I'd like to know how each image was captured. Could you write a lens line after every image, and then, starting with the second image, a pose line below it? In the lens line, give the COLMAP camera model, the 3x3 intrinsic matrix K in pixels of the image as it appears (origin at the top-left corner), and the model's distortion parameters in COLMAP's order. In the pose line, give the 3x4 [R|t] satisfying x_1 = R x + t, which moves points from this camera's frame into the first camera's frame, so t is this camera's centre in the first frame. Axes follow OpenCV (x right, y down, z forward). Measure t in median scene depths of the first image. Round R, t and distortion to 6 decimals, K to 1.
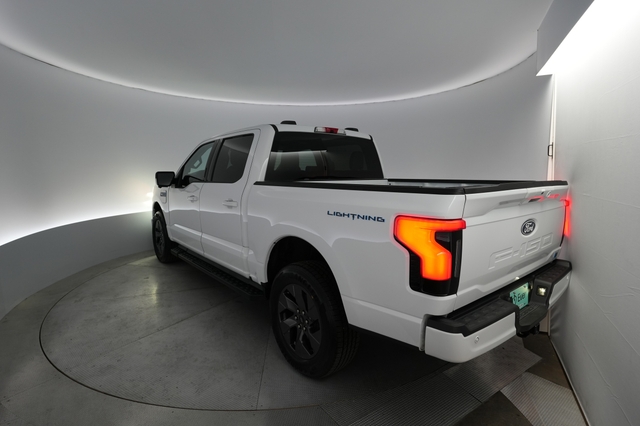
lens RADIAL K [[349.4, 0, 318.0], [0, 349.4, 211.5], [0, 0, 1]] dist [0.000265, -0.001289]
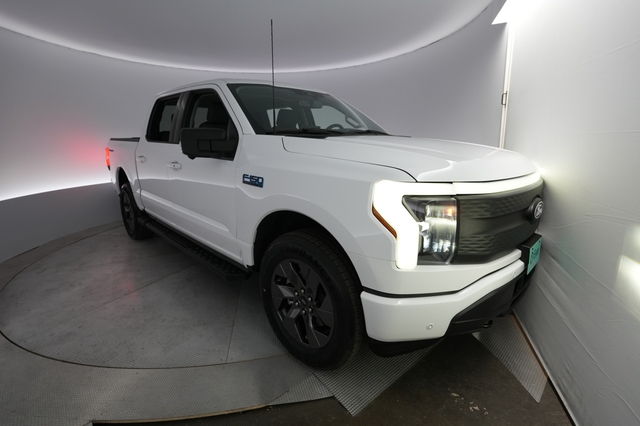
lens RADIAL K [[311.2, 0, 321.0], [0, 311.2, 215.3], [0, 0, 1]] dist [-0.003178, 0.001168]
pose [[0.994476, -0.048719, 0.092974, 0.020410], [0.039681, 0.994522, 0.096708, 0.058269], [-0.097176, -0.092484, 0.990961, 0.105864]]
